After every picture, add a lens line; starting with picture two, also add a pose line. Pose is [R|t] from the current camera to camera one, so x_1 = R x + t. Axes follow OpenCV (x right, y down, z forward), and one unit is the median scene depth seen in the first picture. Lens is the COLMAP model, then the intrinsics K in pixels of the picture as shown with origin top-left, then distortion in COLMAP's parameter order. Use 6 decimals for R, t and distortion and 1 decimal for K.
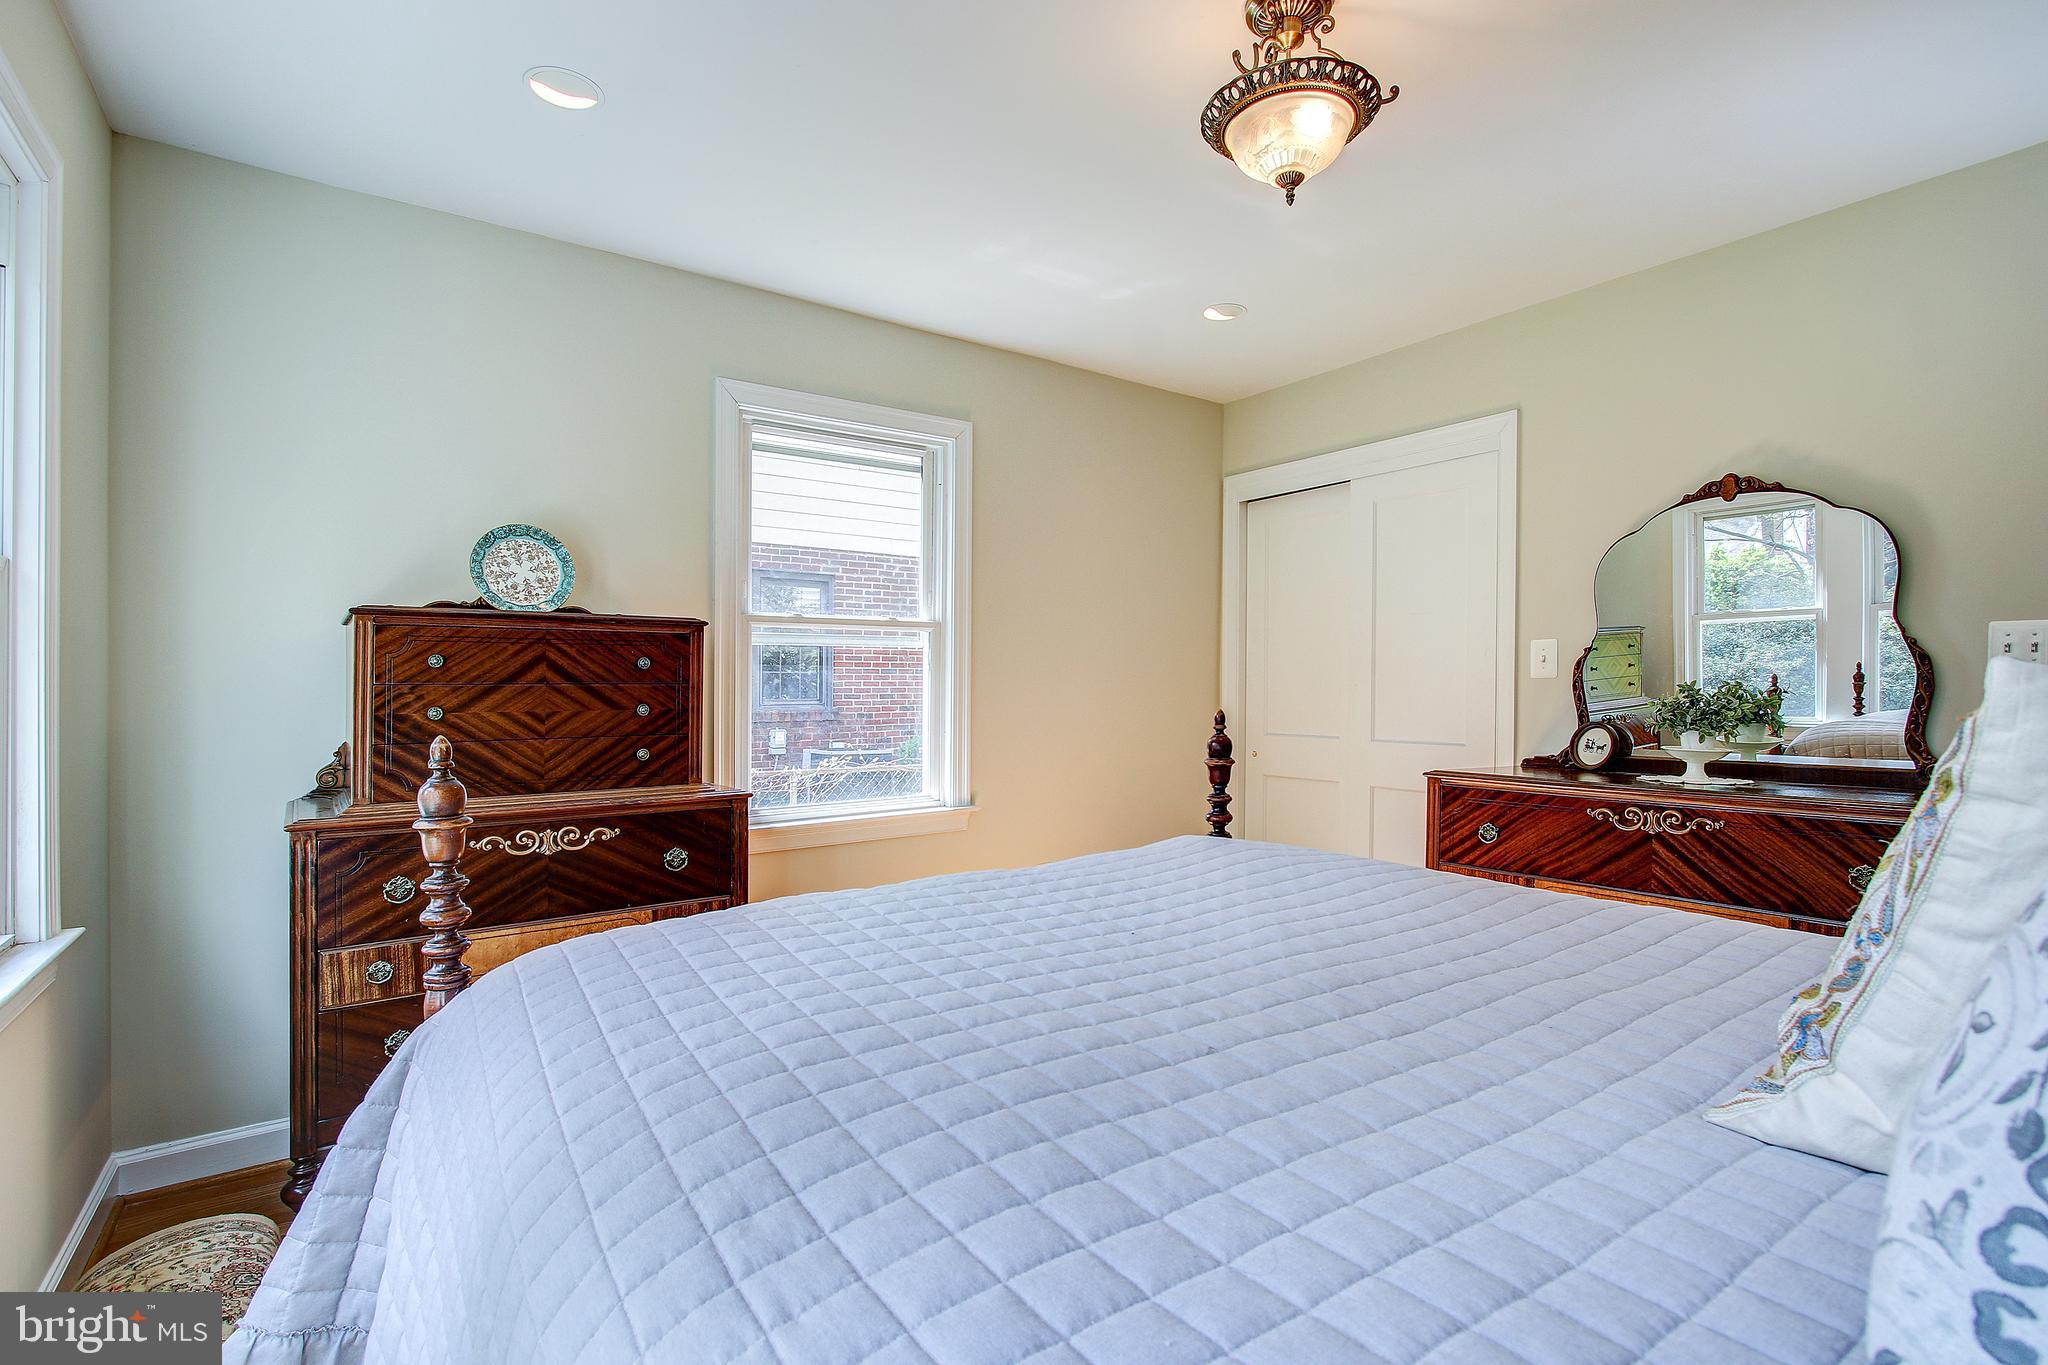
lens RADIAL K [[968.7, 0, 1014.0], [0, 968.7, 697.0], [0, 0, 1]] dist [0.002841, 0.000185]
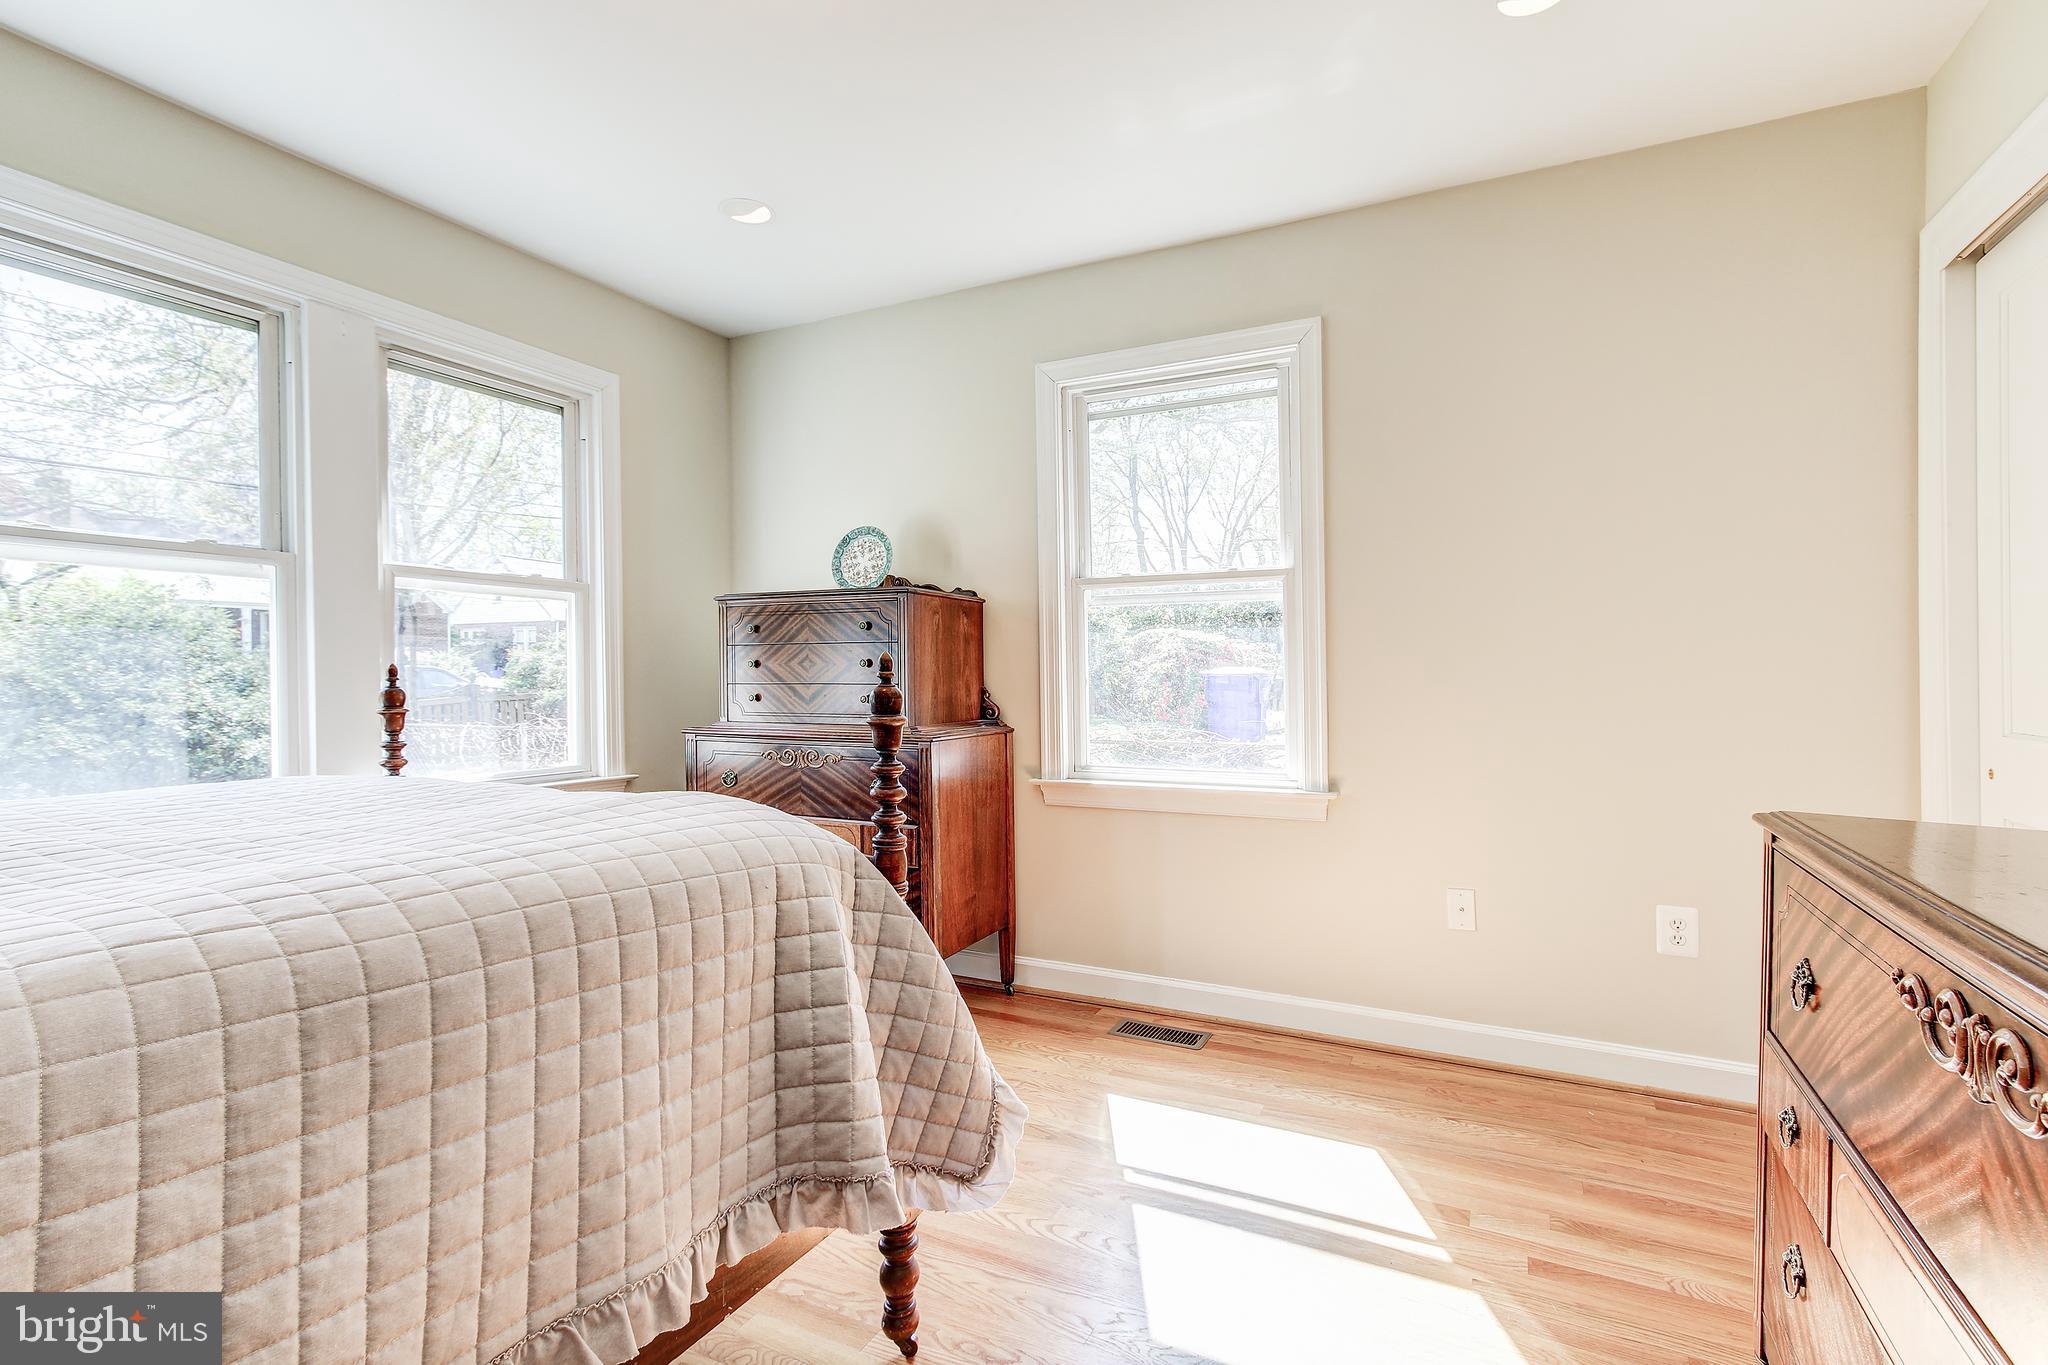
lens RADIAL K [[925.5, 0, 1024.0], [0, 925.5, 682.5], [0, 0, 1]] dist [-0.000140, -0.000046]
pose [[0.476798, 0.027920, -0.878569, 0.735422], [-0.007319, 0.999587, 0.027794, 0.000998], [0.878982, -0.006822, 0.476805, 0.583943]]
